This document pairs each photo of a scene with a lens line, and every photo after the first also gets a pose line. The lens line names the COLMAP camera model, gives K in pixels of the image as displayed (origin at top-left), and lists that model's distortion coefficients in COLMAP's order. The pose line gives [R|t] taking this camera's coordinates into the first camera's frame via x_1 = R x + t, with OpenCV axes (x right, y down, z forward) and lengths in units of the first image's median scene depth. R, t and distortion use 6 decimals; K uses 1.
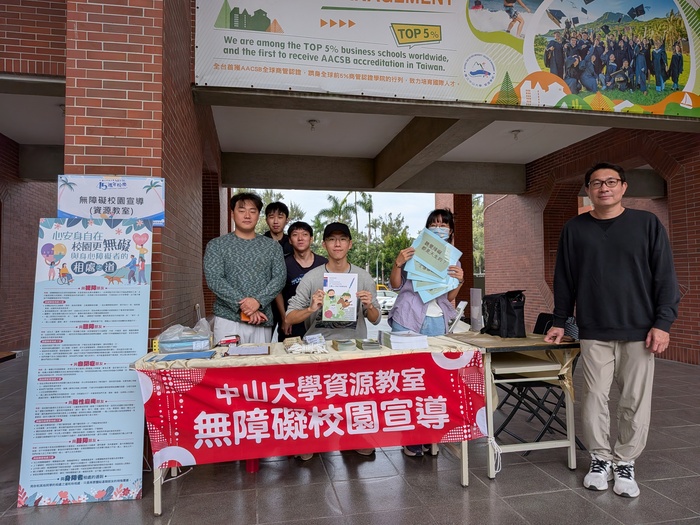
lens RADIAL K [[496.8, 0, 349.9], [0, 496.8, 261.2], [0, 0, 1]] dist [0.009460, -0.000381]
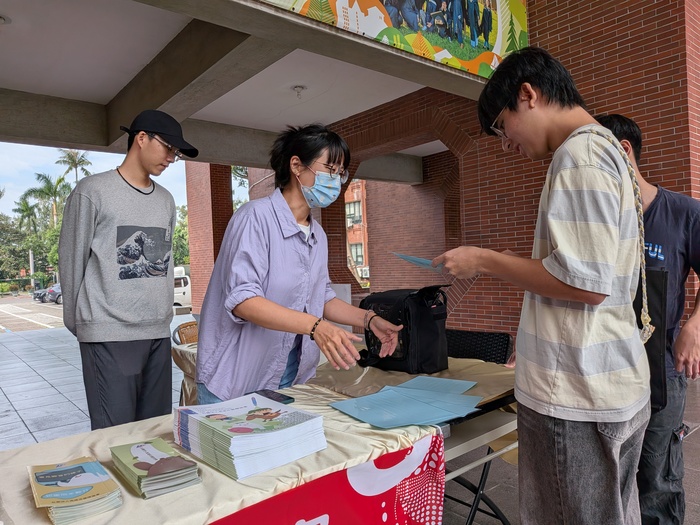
lens RADIAL K [[496.8, 0, 349.9], [0, 496.8, 268.0], [0, 0, 1]] dist [0.009460, -0.000381]
pose [[0.872770, -0.026313, 0.487422, -0.003735], [0.009744, 0.999286, 0.036498, 0.012508], [-0.488035, -0.027105, 0.872403, 0.337352]]
